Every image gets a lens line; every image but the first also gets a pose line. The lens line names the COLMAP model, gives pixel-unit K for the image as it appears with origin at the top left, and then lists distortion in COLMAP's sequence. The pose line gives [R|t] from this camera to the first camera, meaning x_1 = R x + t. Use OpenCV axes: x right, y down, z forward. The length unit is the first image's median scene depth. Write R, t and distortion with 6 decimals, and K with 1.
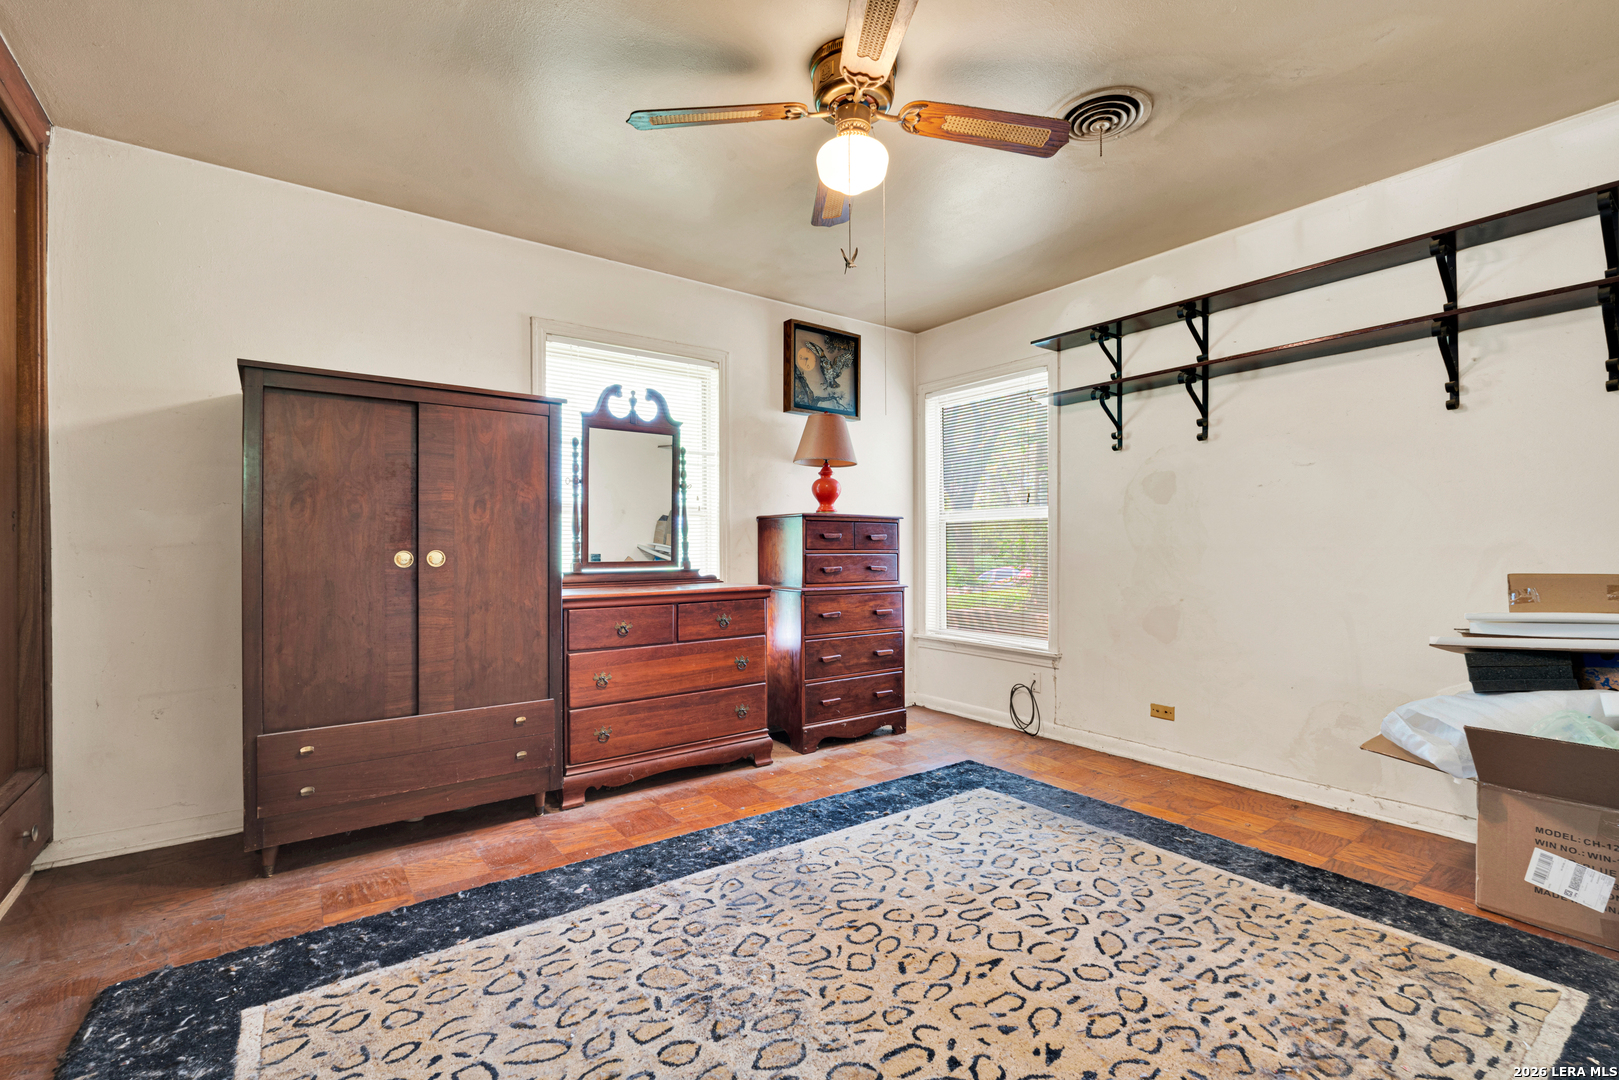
lens RADIAL K [[703.9, 0, 810.8], [0, 703.9, 545.2], [0, 0, 1]] dist [-0.014741, 0.000641]
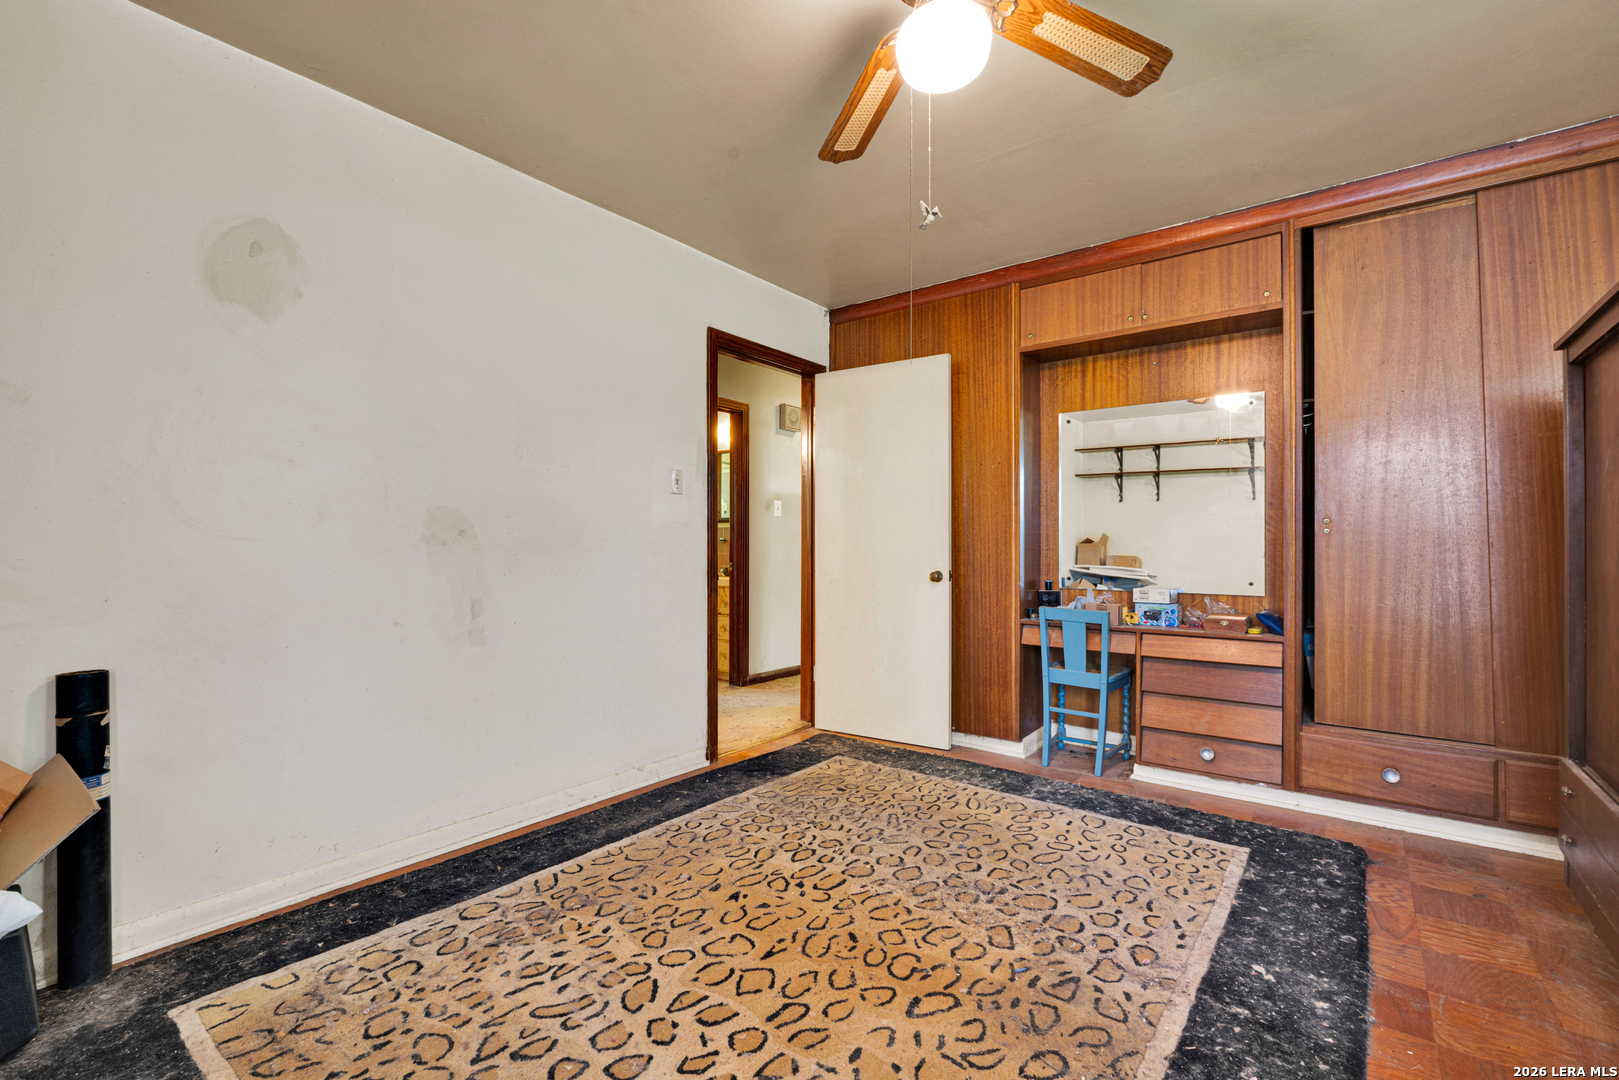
lens RADIAL K [[703.9, 0, 810.3], [0, 703.9, 541.7], [0, 0, 1]] dist [-0.014741, 0.000641]
pose [[-0.963930, -0.000980, -0.266155, 0.463395], [0.001330, 0.999963, -0.008501, 0.001212], [0.266154, -0.008548, -0.963893, 1.947974]]
